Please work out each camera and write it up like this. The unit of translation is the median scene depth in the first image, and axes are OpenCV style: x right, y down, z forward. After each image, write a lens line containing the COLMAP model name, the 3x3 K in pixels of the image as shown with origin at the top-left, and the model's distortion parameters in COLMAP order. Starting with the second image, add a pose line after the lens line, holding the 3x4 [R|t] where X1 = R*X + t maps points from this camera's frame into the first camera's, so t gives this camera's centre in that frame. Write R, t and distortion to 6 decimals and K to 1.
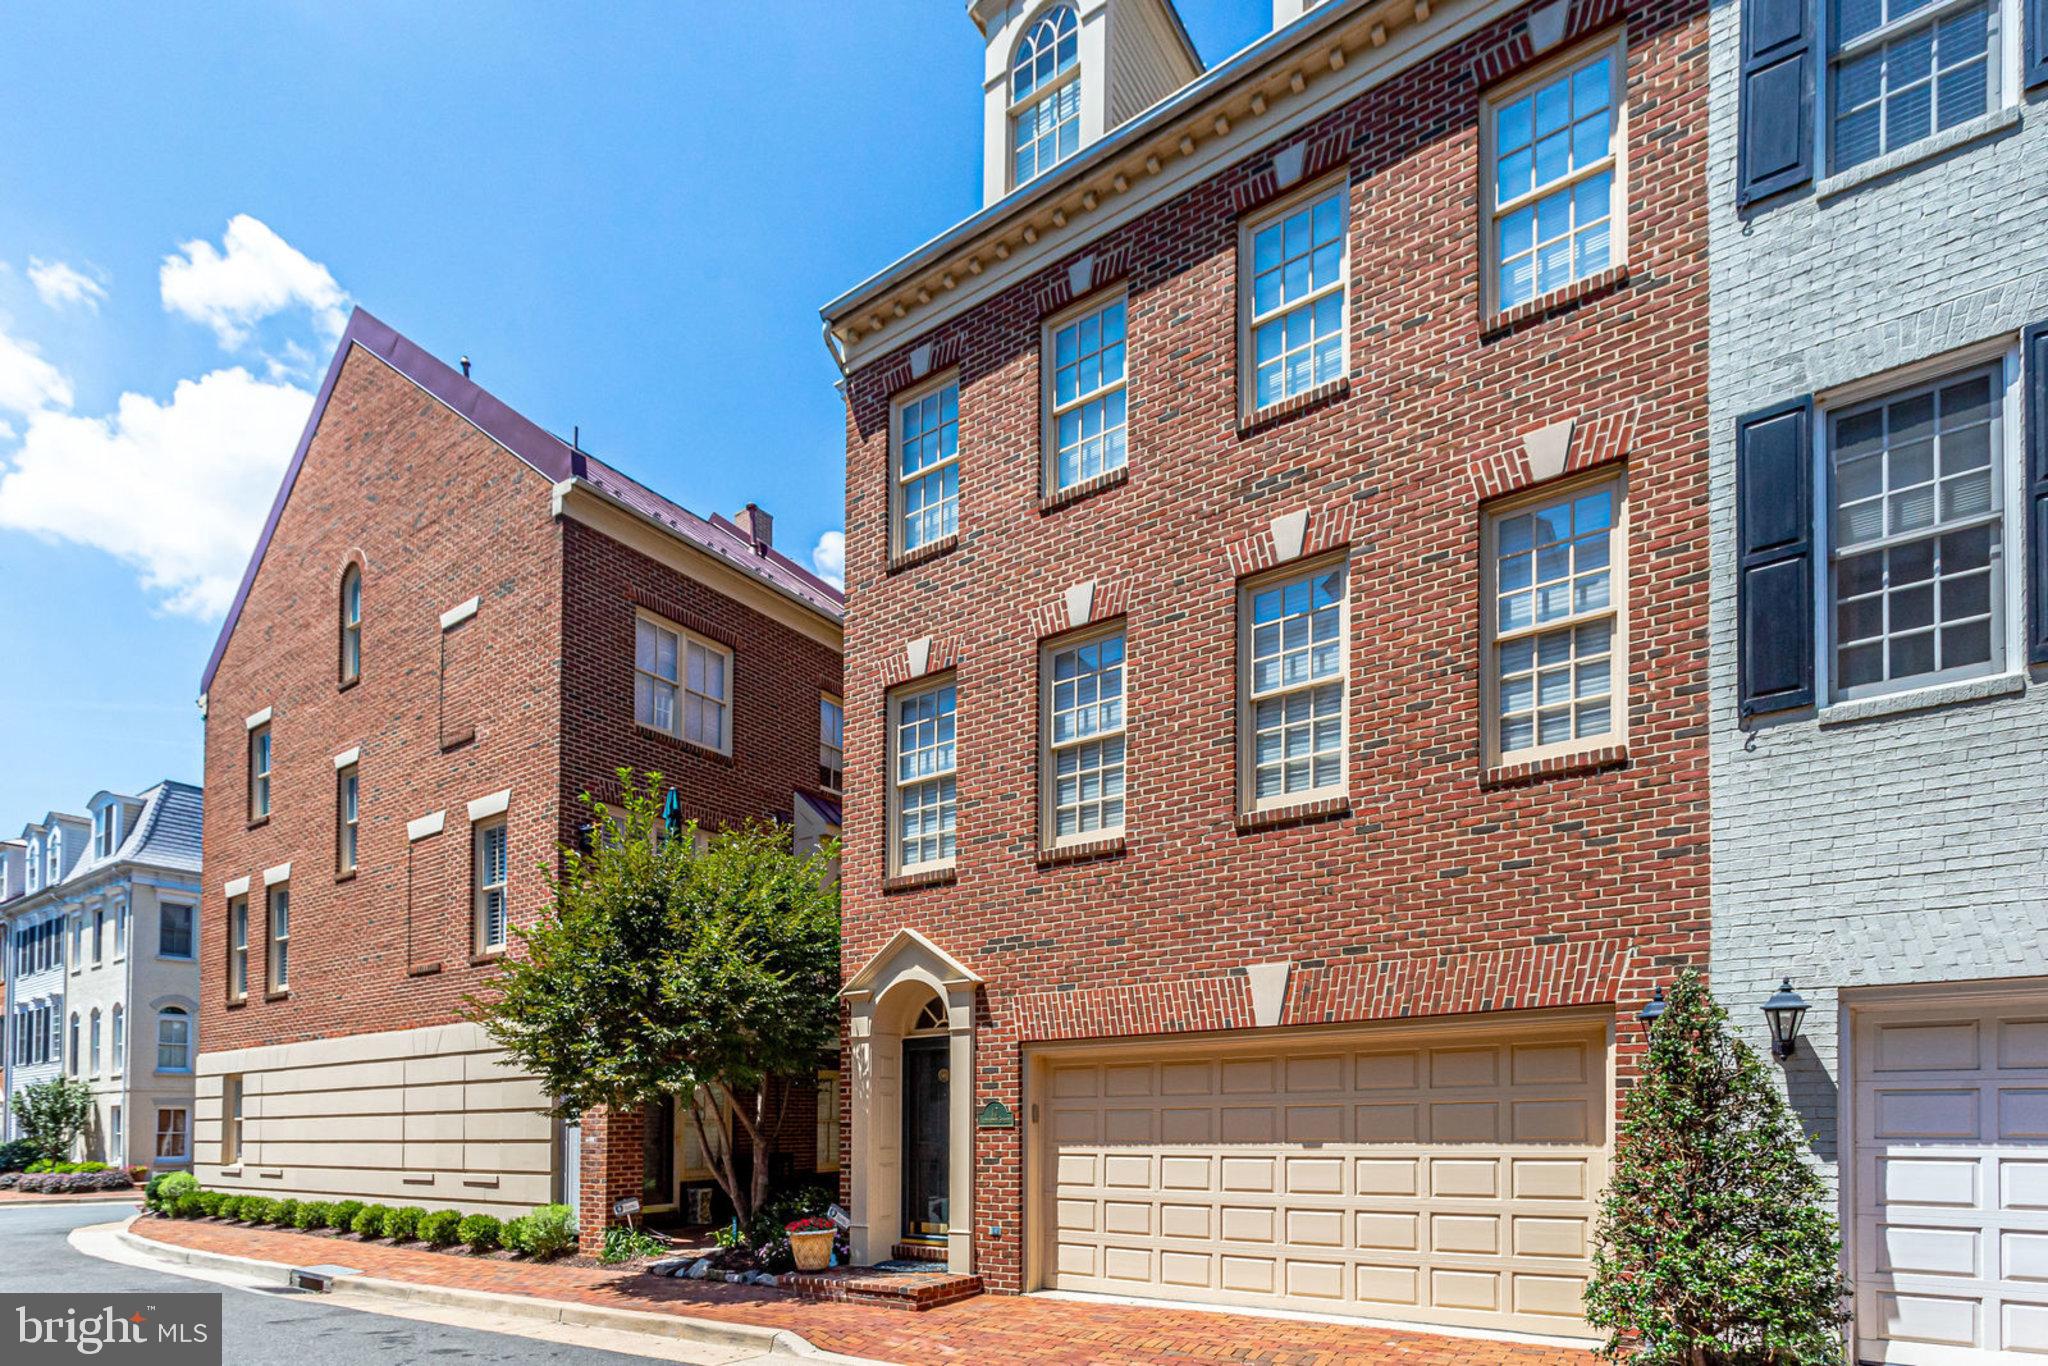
lens RADIAL K [[976.0, 0, 1024.5], [0, 976.0, 678.5], [0, 0, 1]] dist [-0.000229, 0.000371]
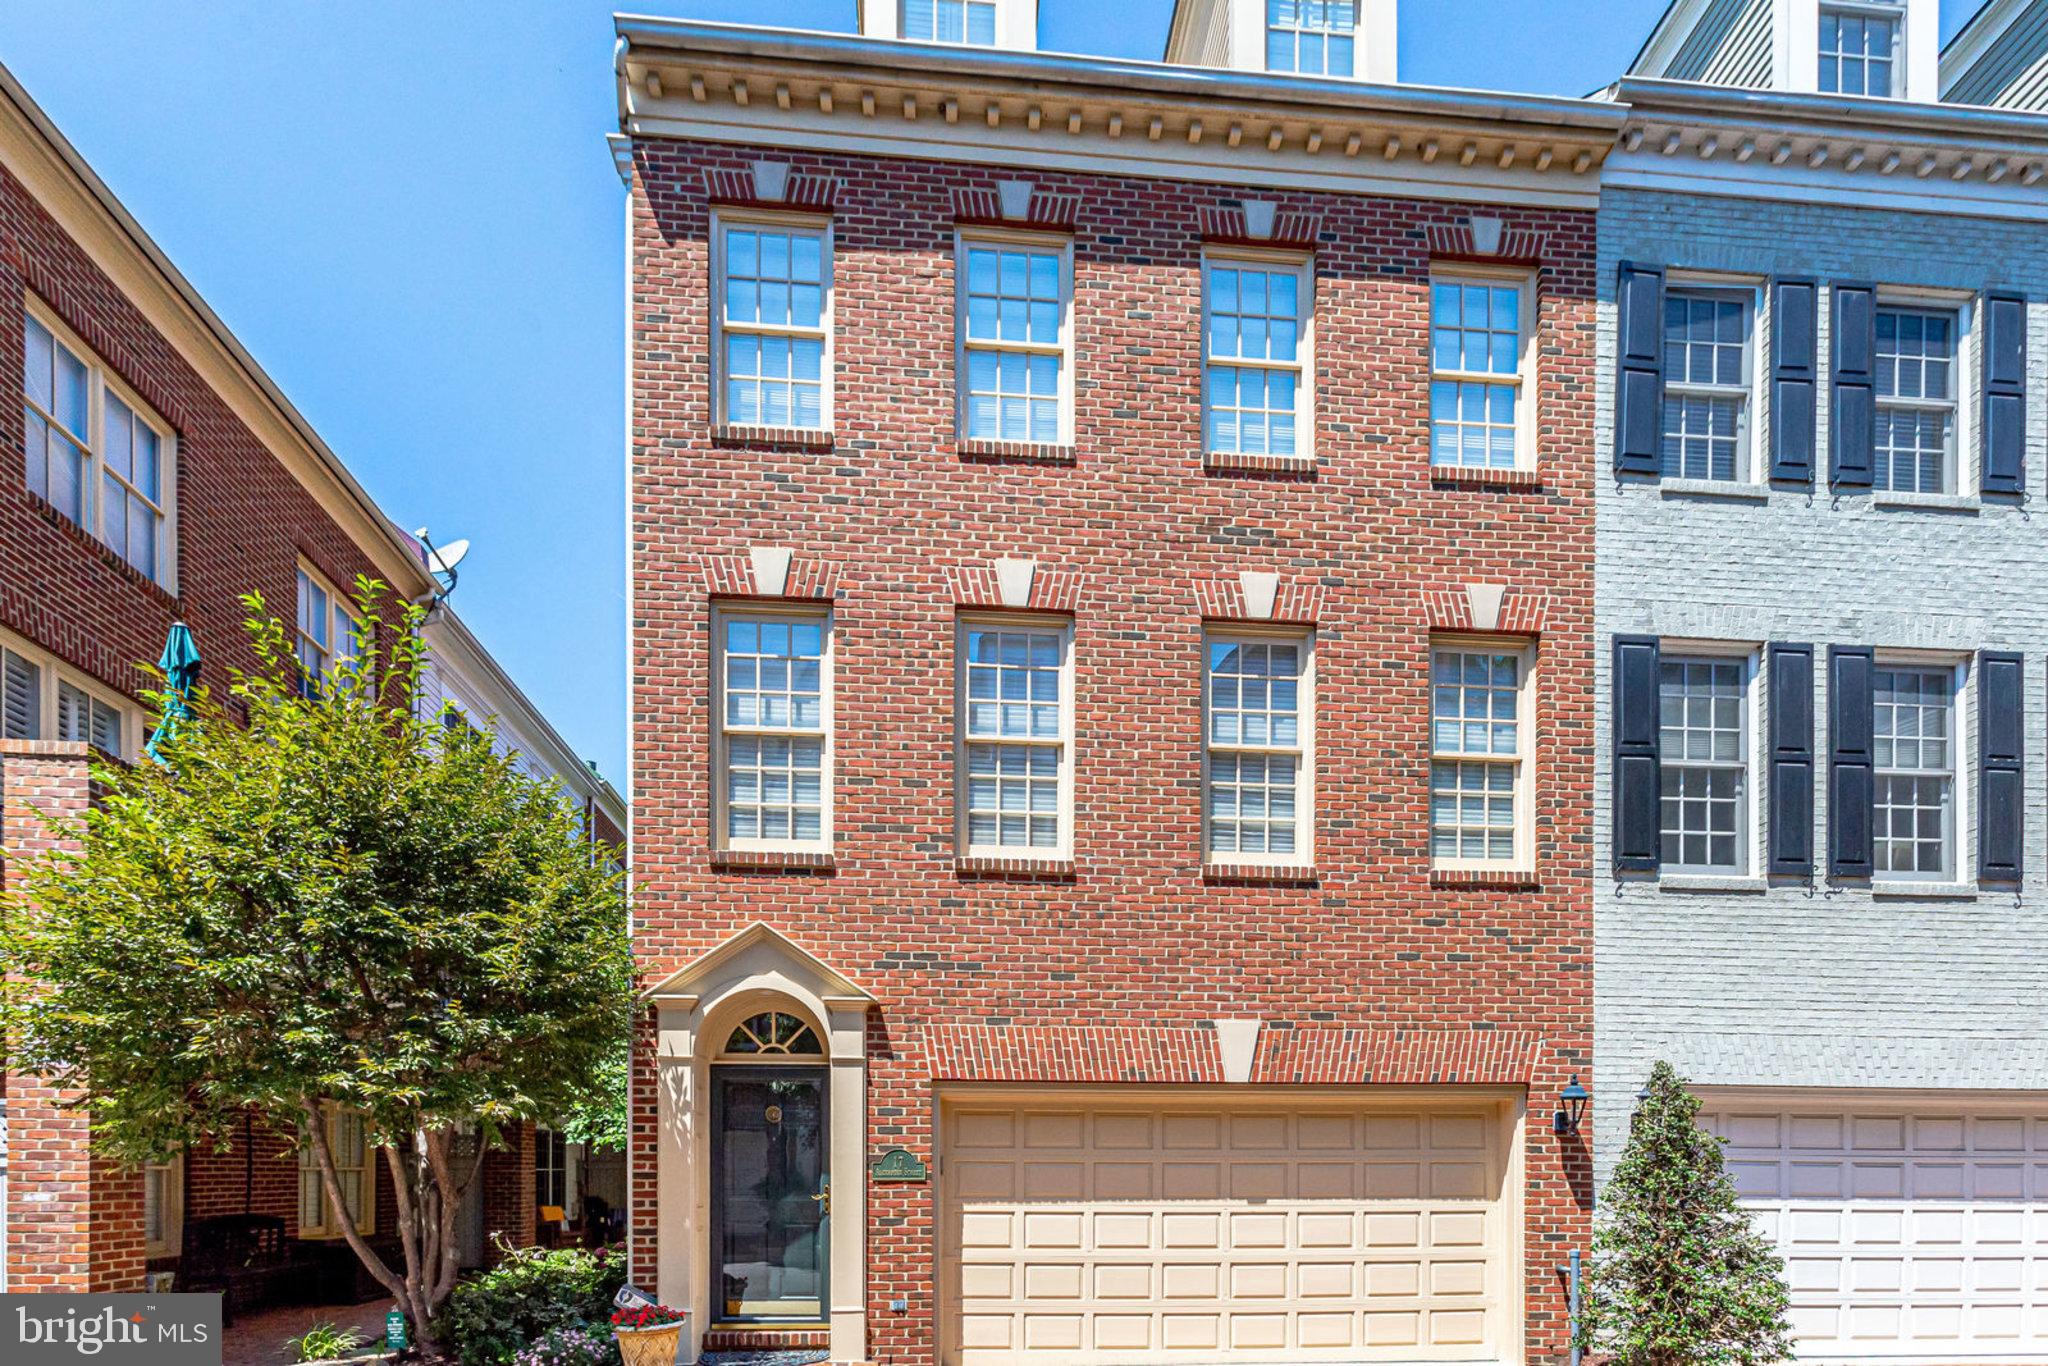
lens RADIAL K [[1016.3, 0, 1027.2], [0, 1016.3, 820.2], [0, 0, 1]] dist [0.001055, 0.000984]
pose [[0.773311, 0.218925, 0.595031, -0.530510], [-0.271034, 0.962568, -0.001910, 0.154744], [-0.573176, -0.159797, 0.803701, 0.331207]]
